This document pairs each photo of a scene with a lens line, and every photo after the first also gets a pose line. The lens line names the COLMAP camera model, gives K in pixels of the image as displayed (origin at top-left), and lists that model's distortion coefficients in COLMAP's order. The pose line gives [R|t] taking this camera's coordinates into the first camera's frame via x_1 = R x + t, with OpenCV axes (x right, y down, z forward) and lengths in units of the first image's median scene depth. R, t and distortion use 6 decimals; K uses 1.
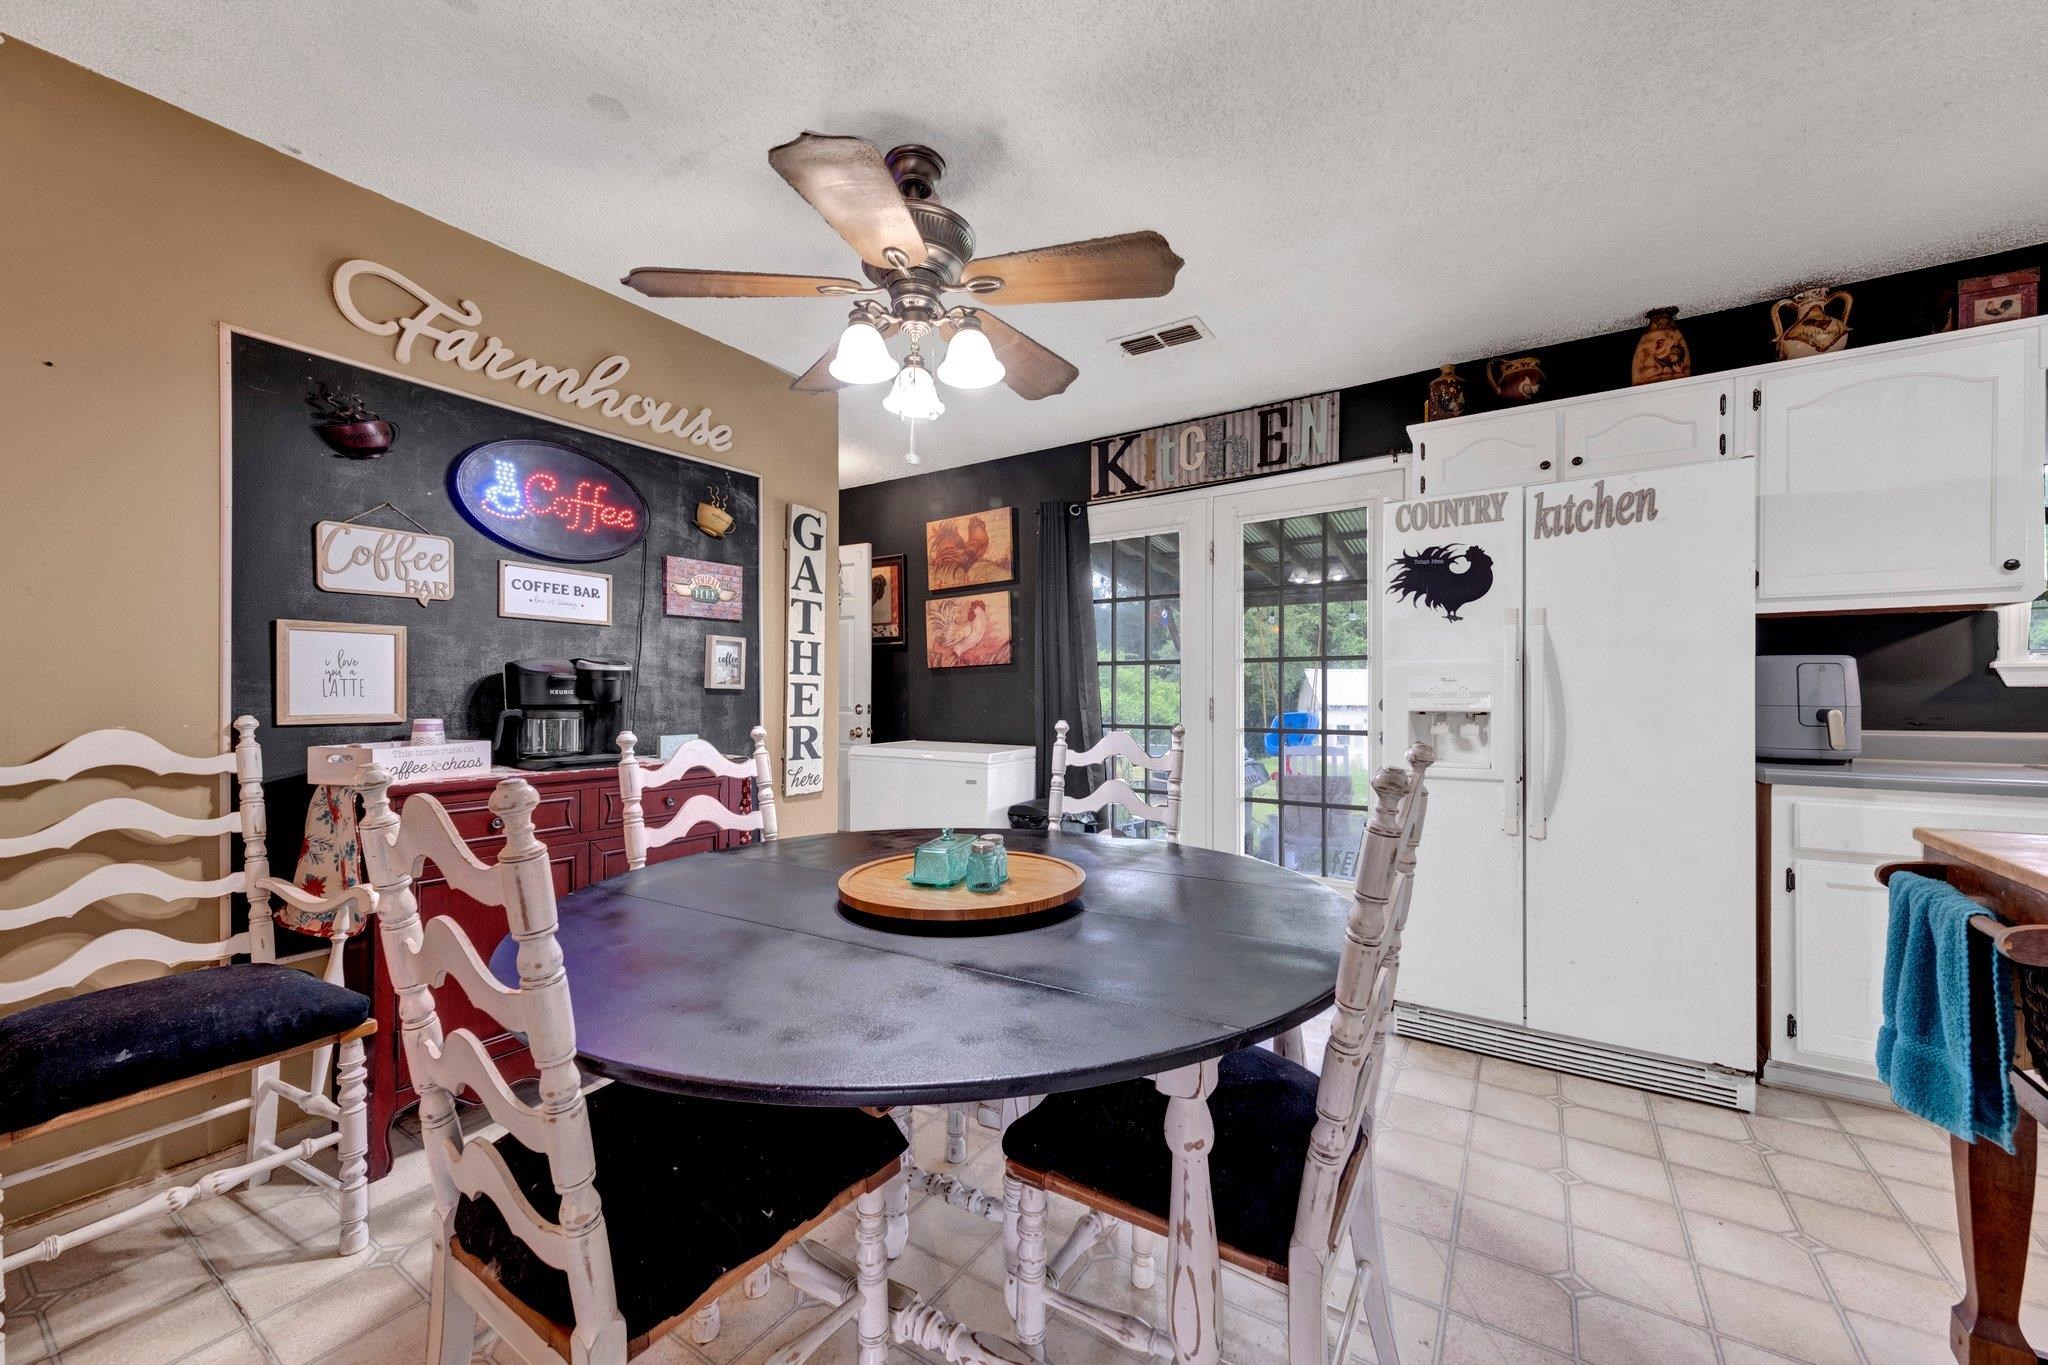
lens RADIAL K [[768.5, 0, 1026.6], [0, 768.5, 699.0], [0, 0, 1]] dist [0.008513, -0.003415]
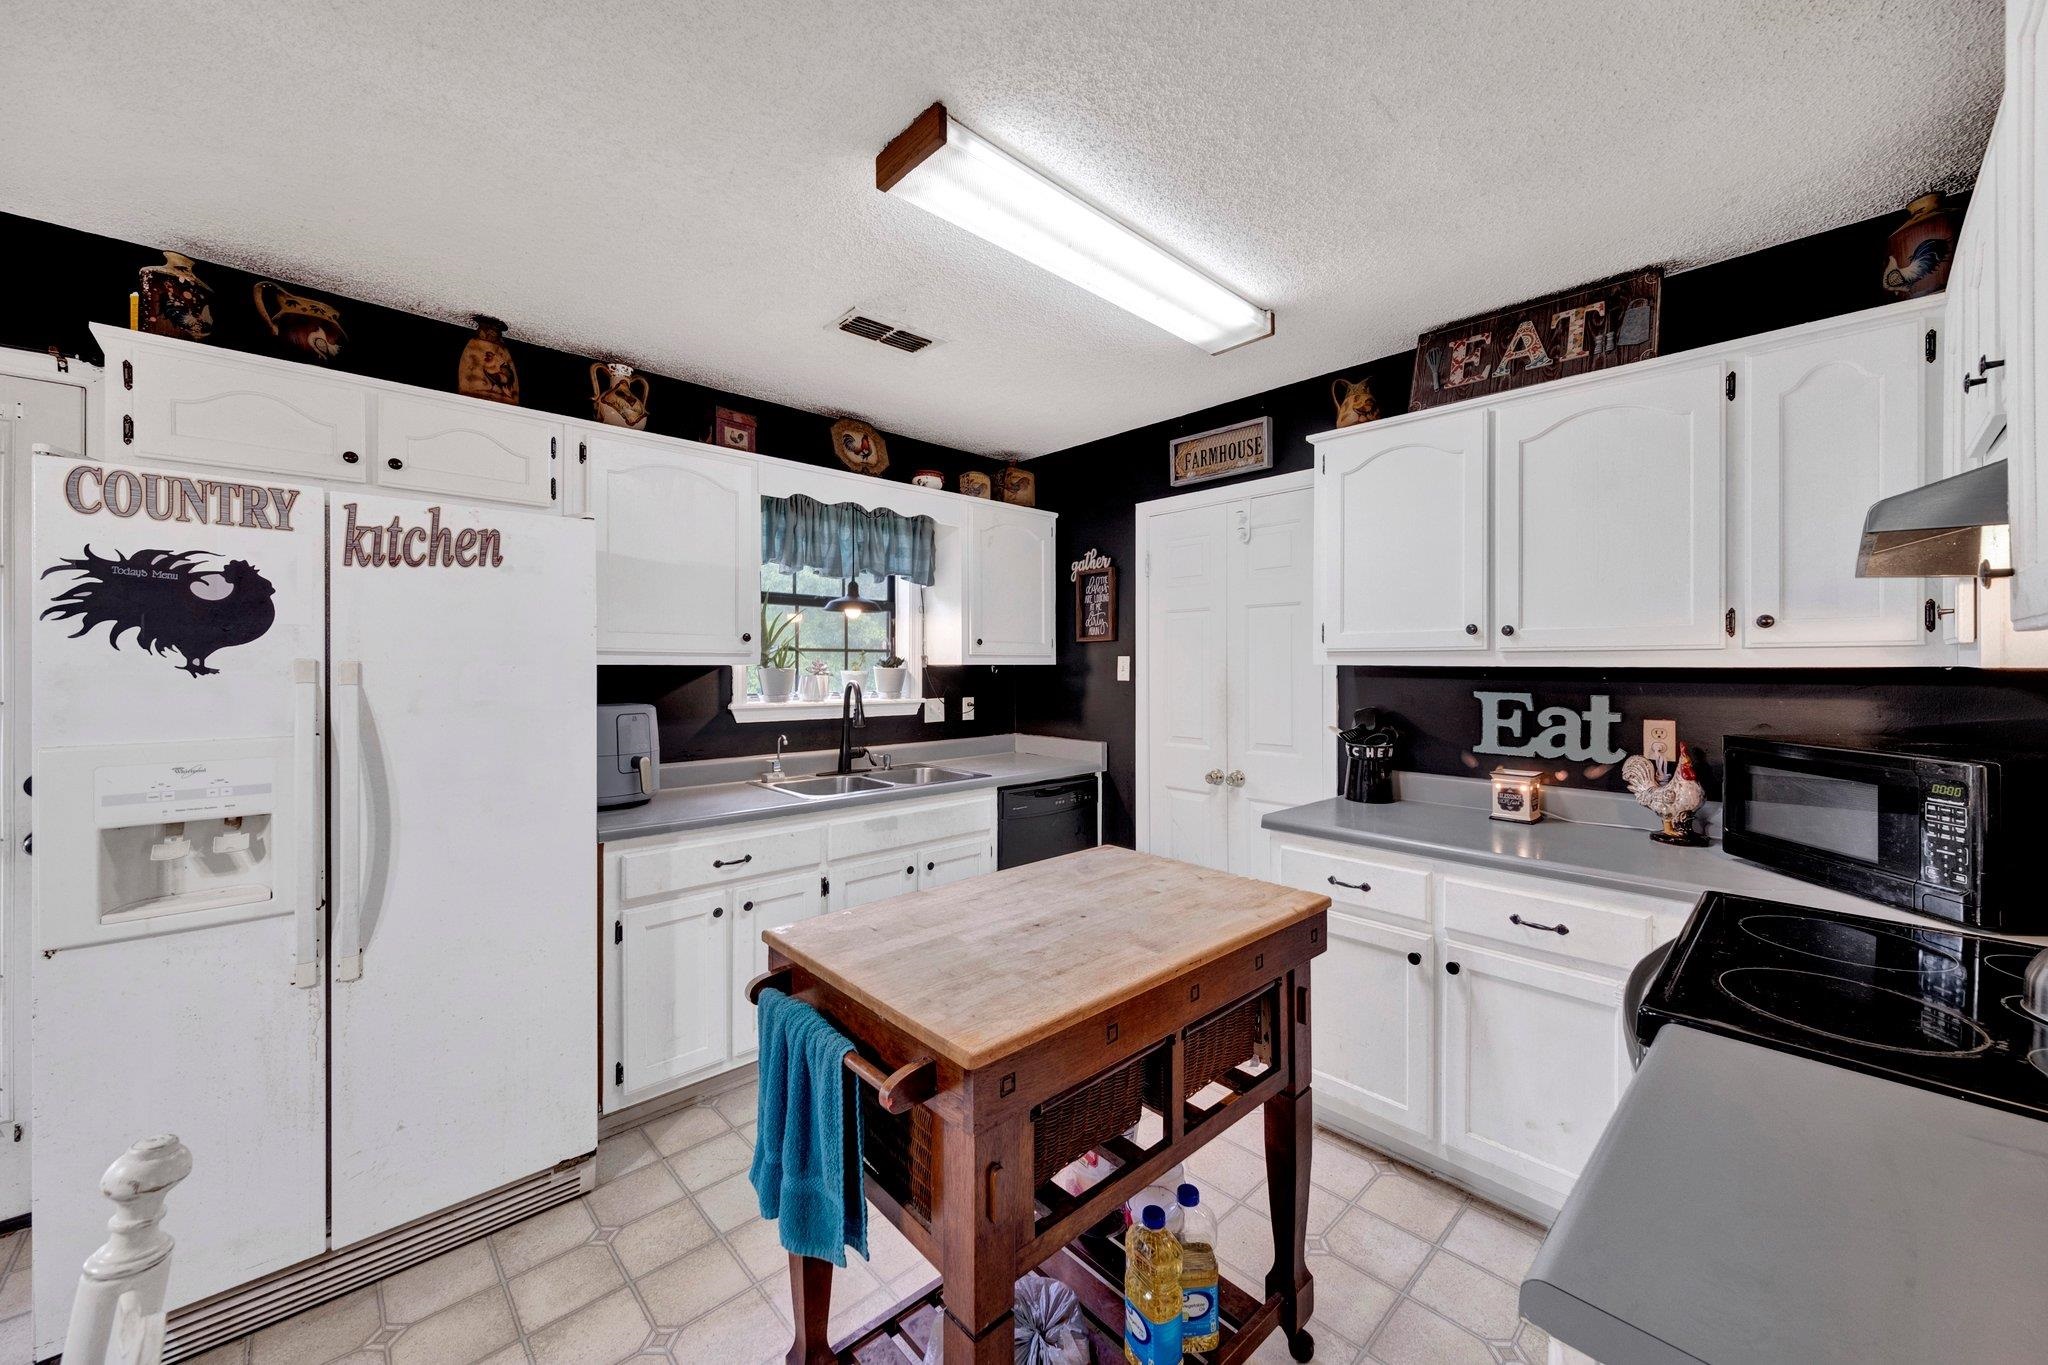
lens RADIAL K [[769.8, 0, 1027.7], [0, 769.8, 669.0], [0, 0, 1]] dist [0.014649, -0.005324]
pose [[0.230606, -0.001304, 0.973046, 0.092505], [0.005471, 0.999985, 0.000044, -0.097794], [-0.973032, 0.005313, 0.230609, 0.193485]]
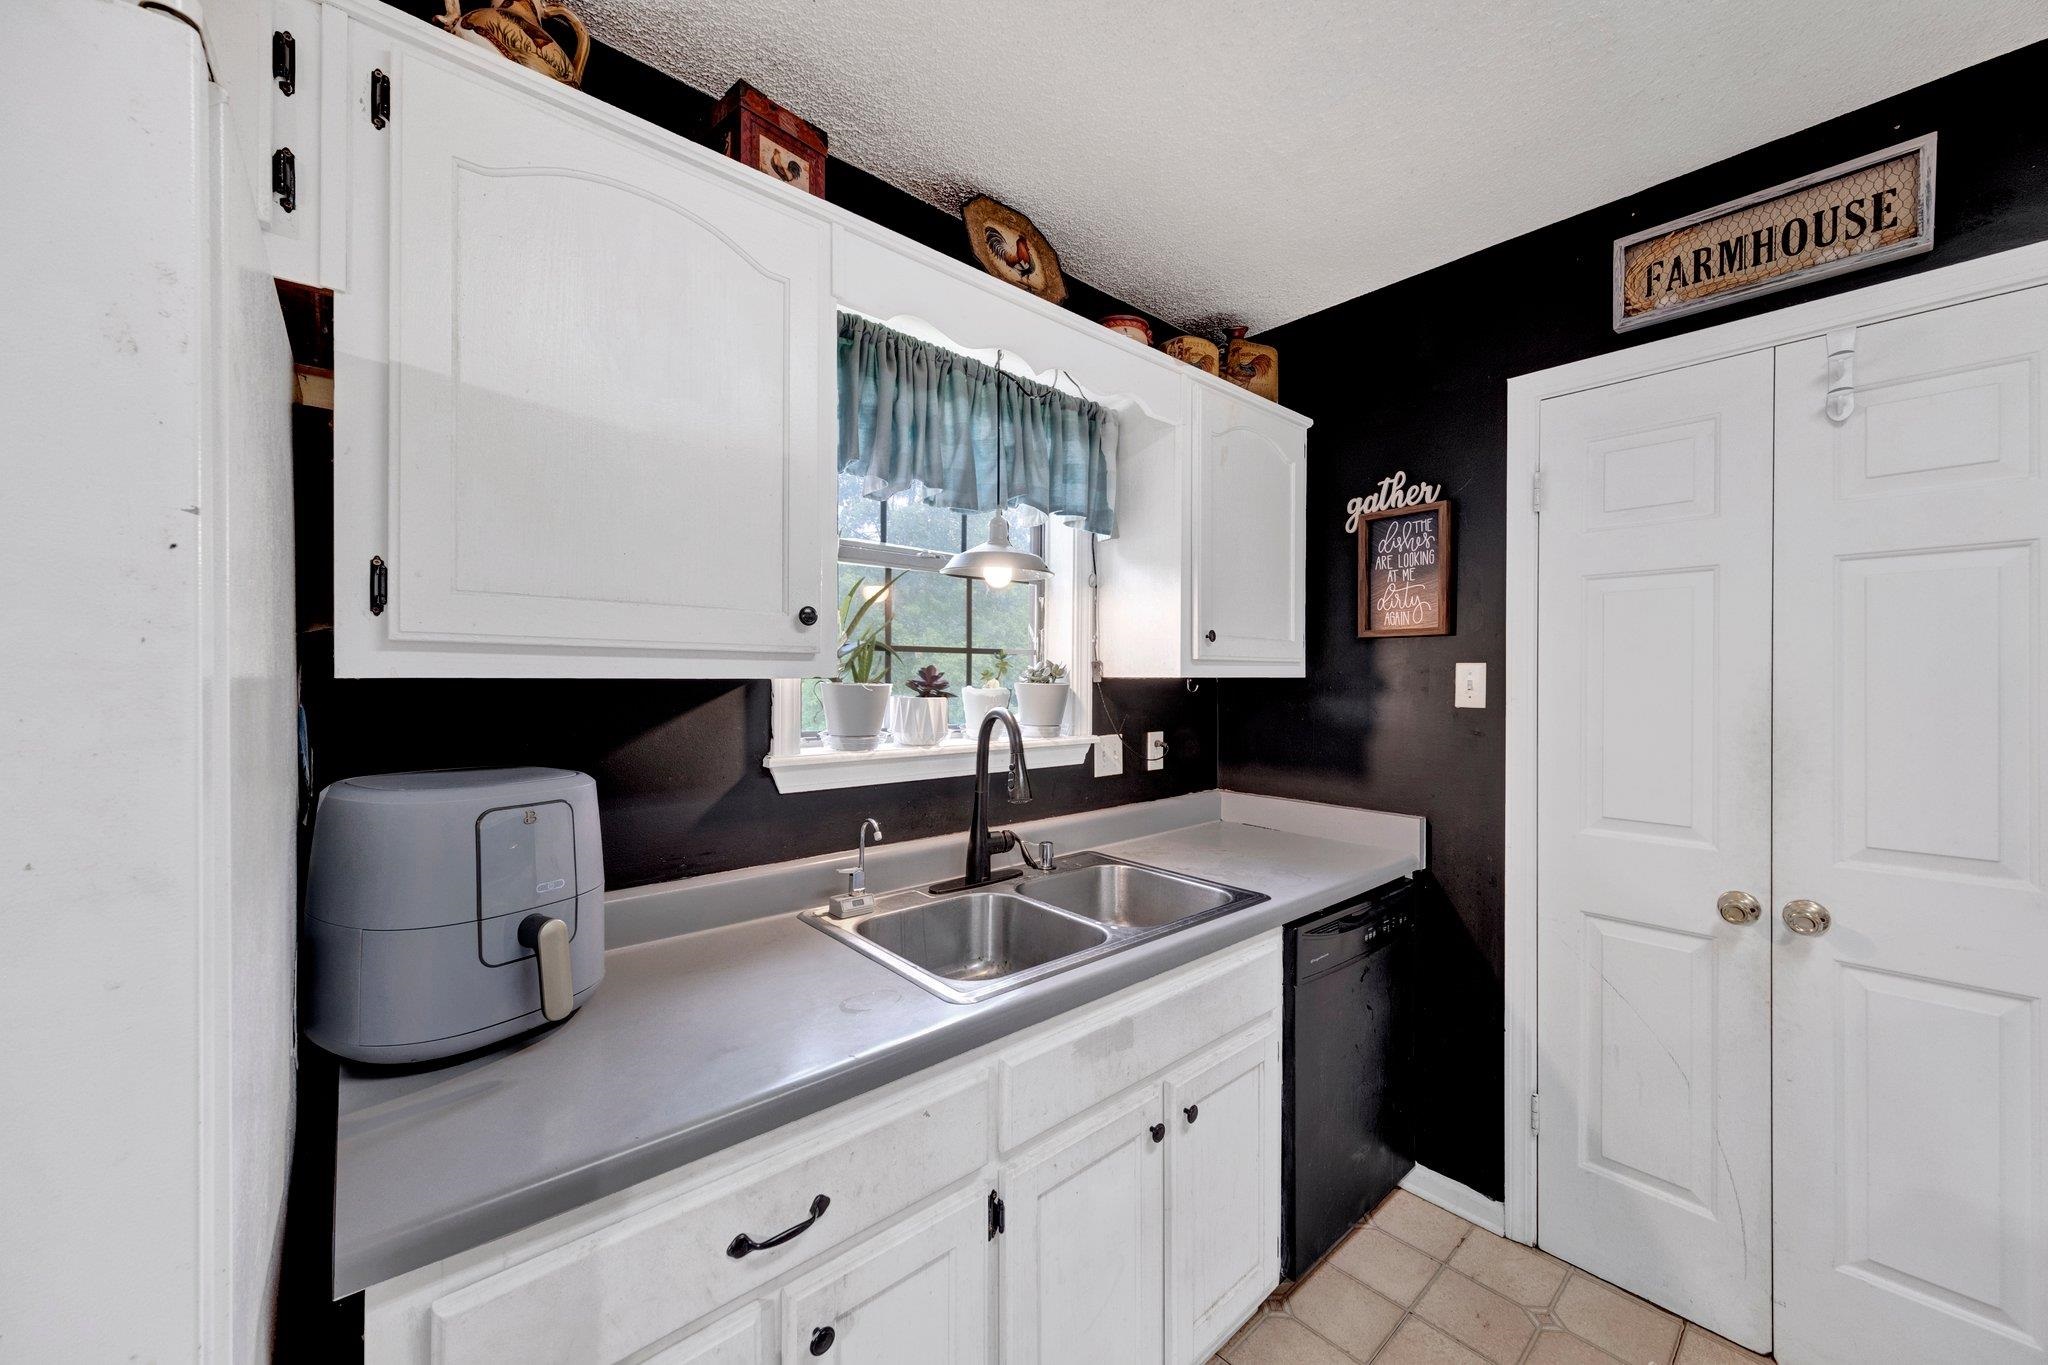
lens RADIAL K [[759.8, 0, 1013.3], [0, 759.8, 679.9], [0, 0, 1]] dist [0.007359, -0.003442]
pose [[0.271478, -0.001855, 0.962443, 0.644550], [0.002800, 0.999995, 0.001138, -0.105076], [-0.962441, 0.002386, 0.271482, 0.581921]]
